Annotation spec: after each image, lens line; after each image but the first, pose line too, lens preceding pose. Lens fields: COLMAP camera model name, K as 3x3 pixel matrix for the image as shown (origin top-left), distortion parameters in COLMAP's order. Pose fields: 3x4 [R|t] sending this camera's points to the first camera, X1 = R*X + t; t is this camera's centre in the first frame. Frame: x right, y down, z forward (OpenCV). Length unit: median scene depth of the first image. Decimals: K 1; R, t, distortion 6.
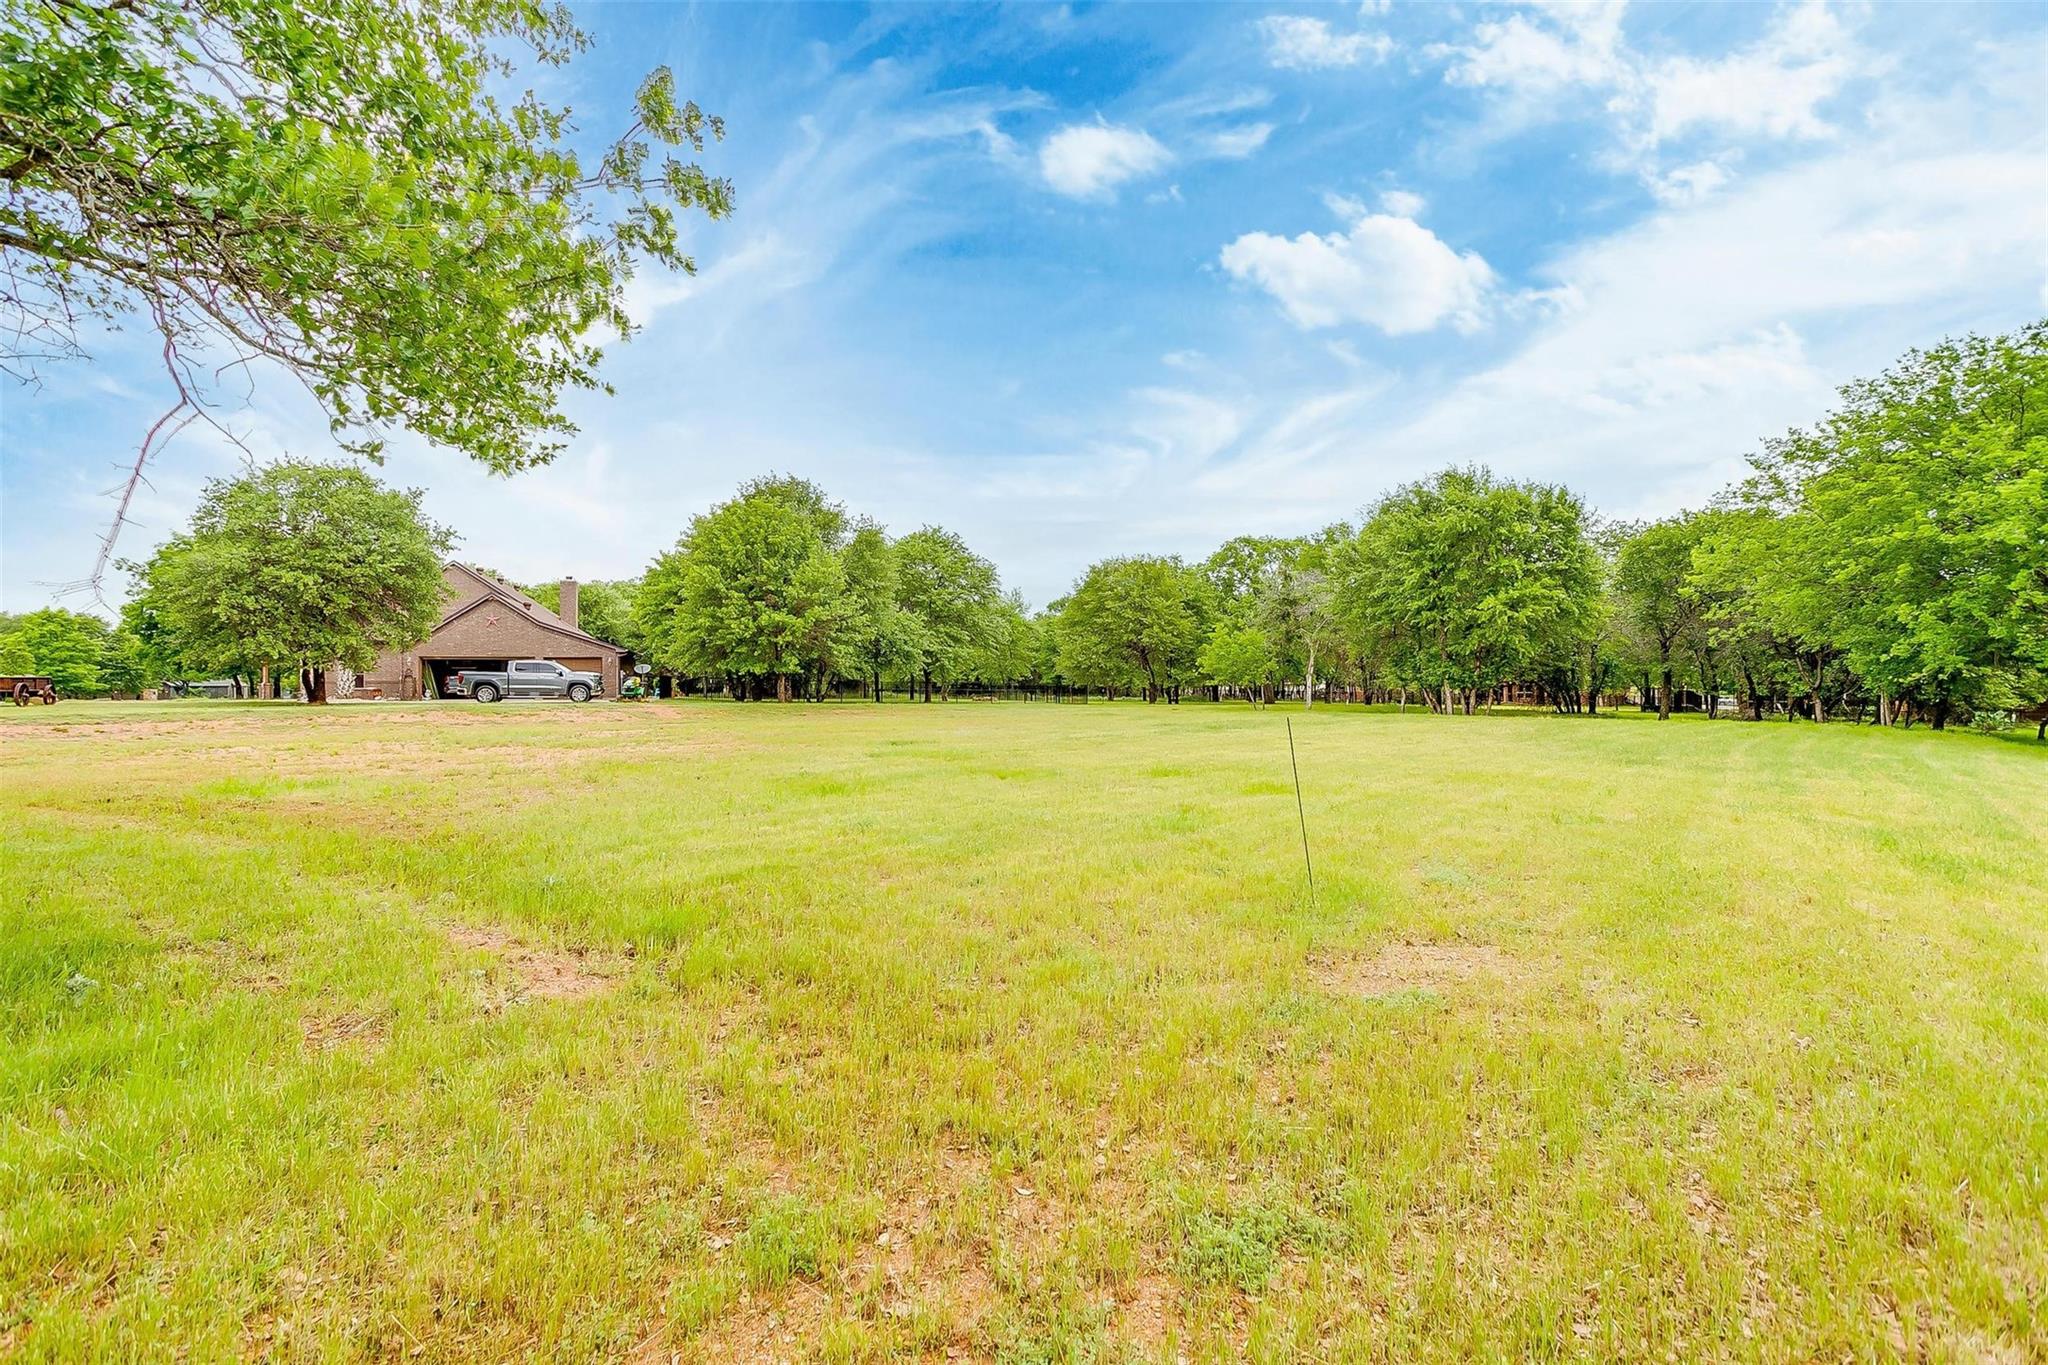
lens RADIAL K [[1003.4, 0, 1017.6], [0, 1003.4, 693.6], [0, 0, 1]] dist [0.001390, 0.000182]
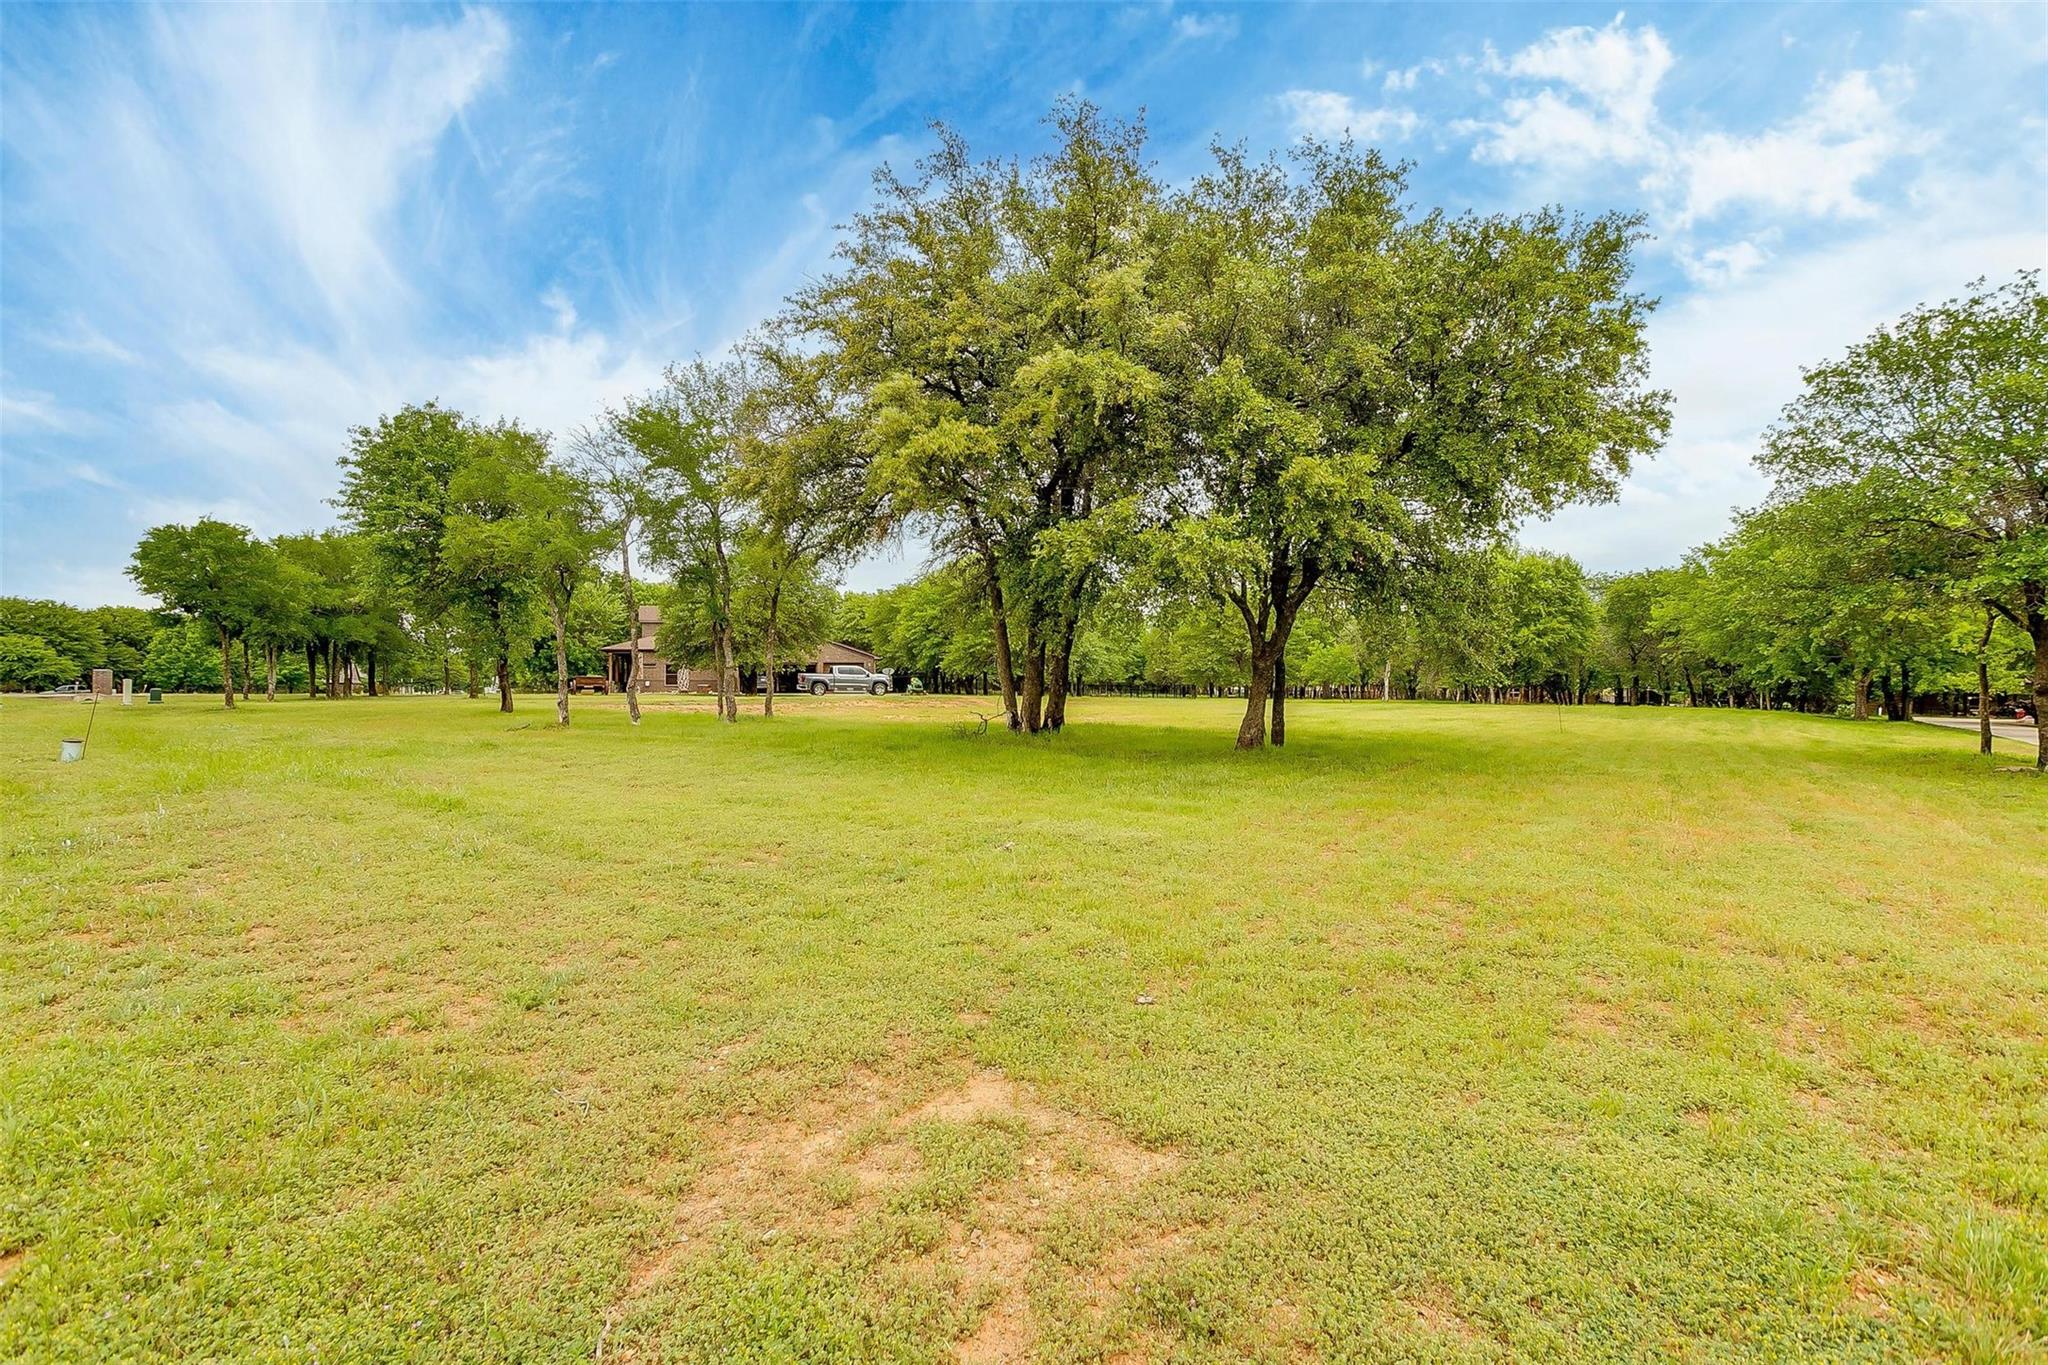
lens RADIAL K [[1003.4, 0, 1030.3], [0, 1003.4, 681.8], [0, 0, 1]] dist [0.001390, 0.000182]
pose [[0.999380, 0.003736, 0.035017, -0.332561], [-0.003333, 0.999927, -0.011575, 0.005521], [-0.035057, 0.011451, 0.999320, -0.500365]]
